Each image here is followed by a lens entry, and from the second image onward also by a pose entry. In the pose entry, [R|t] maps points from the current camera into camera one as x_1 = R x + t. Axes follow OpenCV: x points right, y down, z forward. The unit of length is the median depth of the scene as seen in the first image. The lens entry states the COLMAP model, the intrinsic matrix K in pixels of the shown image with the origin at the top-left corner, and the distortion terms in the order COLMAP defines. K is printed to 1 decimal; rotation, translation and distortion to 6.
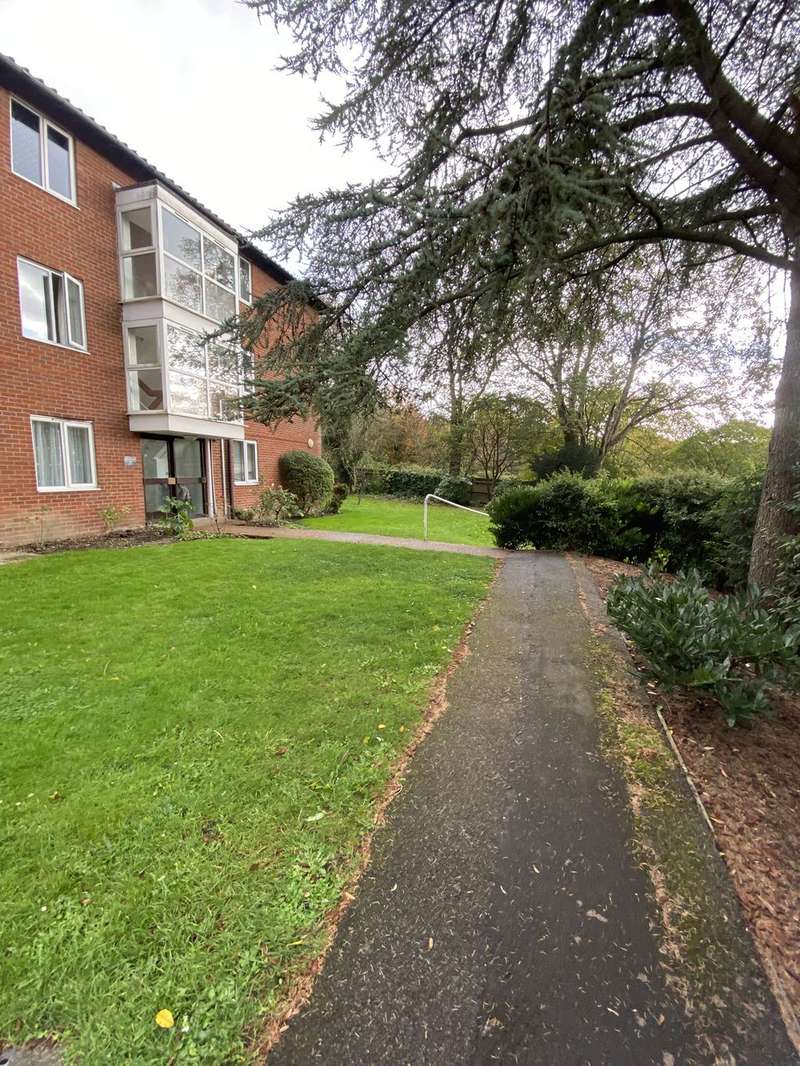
lens RADIAL K [[420.0, 0, 410.5], [0, 420.0, 541.1], [0, 0, 1]] dist [-0.025879, -0.006931]
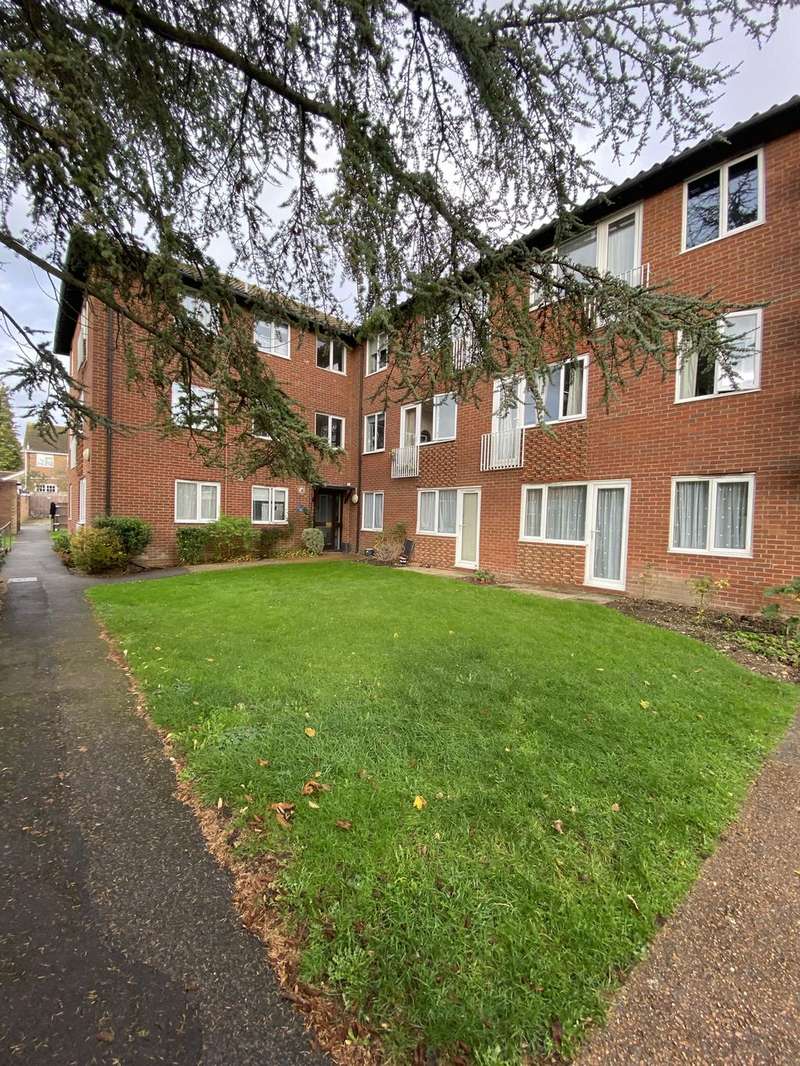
lens RADIAL K [[428.2, 0, 409.7], [0, 428.2, 526.5], [0, 0, 1]] dist [0.006115, -0.007668]
pose [[-0.578462, -0.017928, -0.815512, 0.287442], [-0.175050, 0.979195, 0.102641, -0.162008], [0.796705, 0.202129, -0.569565, 0.986252]]
